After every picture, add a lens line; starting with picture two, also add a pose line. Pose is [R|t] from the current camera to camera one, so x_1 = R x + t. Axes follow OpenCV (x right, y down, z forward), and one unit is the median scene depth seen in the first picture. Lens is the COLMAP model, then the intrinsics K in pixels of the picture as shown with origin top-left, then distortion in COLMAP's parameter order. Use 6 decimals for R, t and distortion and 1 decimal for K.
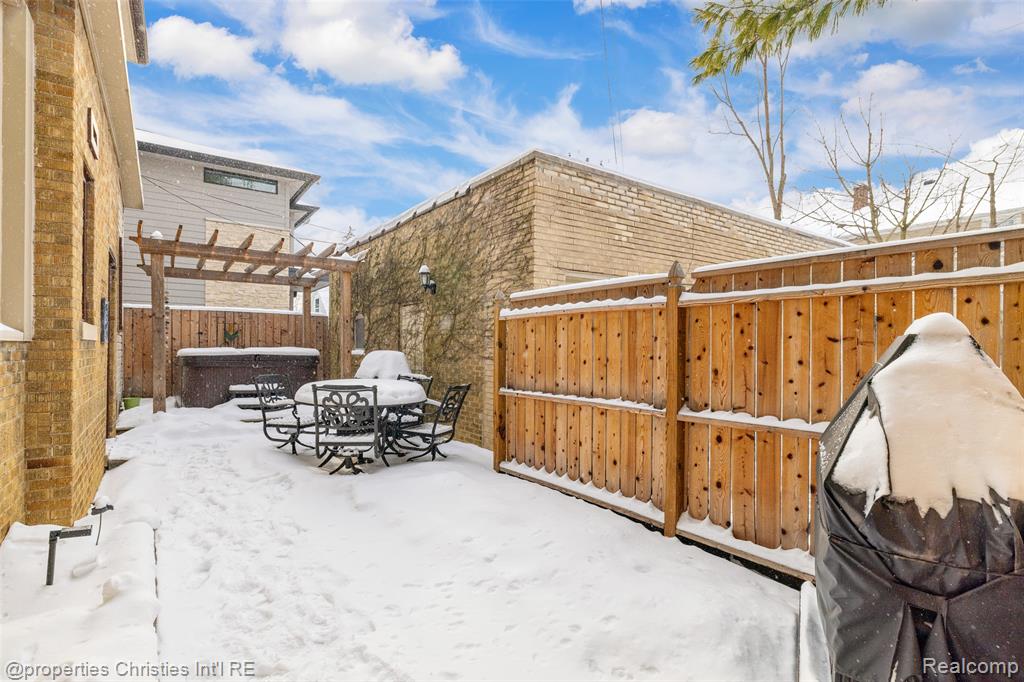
lens RADIAL K [[496.1, 0, 513.8], [0, 496.1, 355.7], [0, 0, 1]] dist [0.000378, 0.000367]
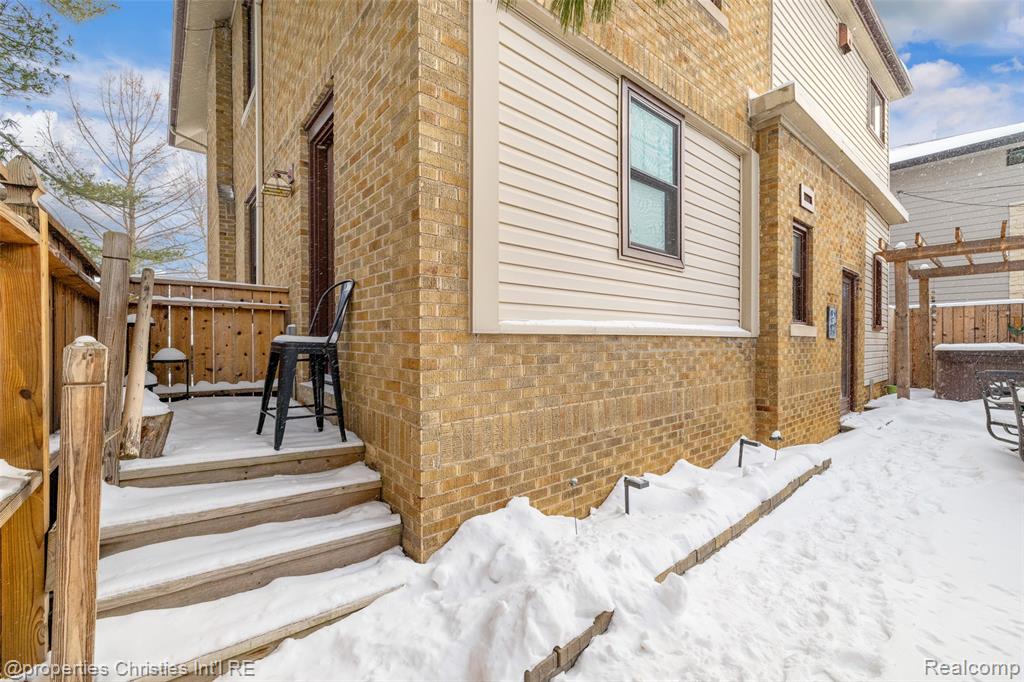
lens RADIAL K [[437.3, 0, 508.8], [0, 437.3, 336.1], [0, 0, 1]] dist [0.001885, 0.000323]
pose [[0.090635, -0.018890, -0.995705, 0.219395], [-0.018529, 0.999615, -0.020650, 0.006990], [0.995712, 0.020321, 0.090250, -0.006777]]
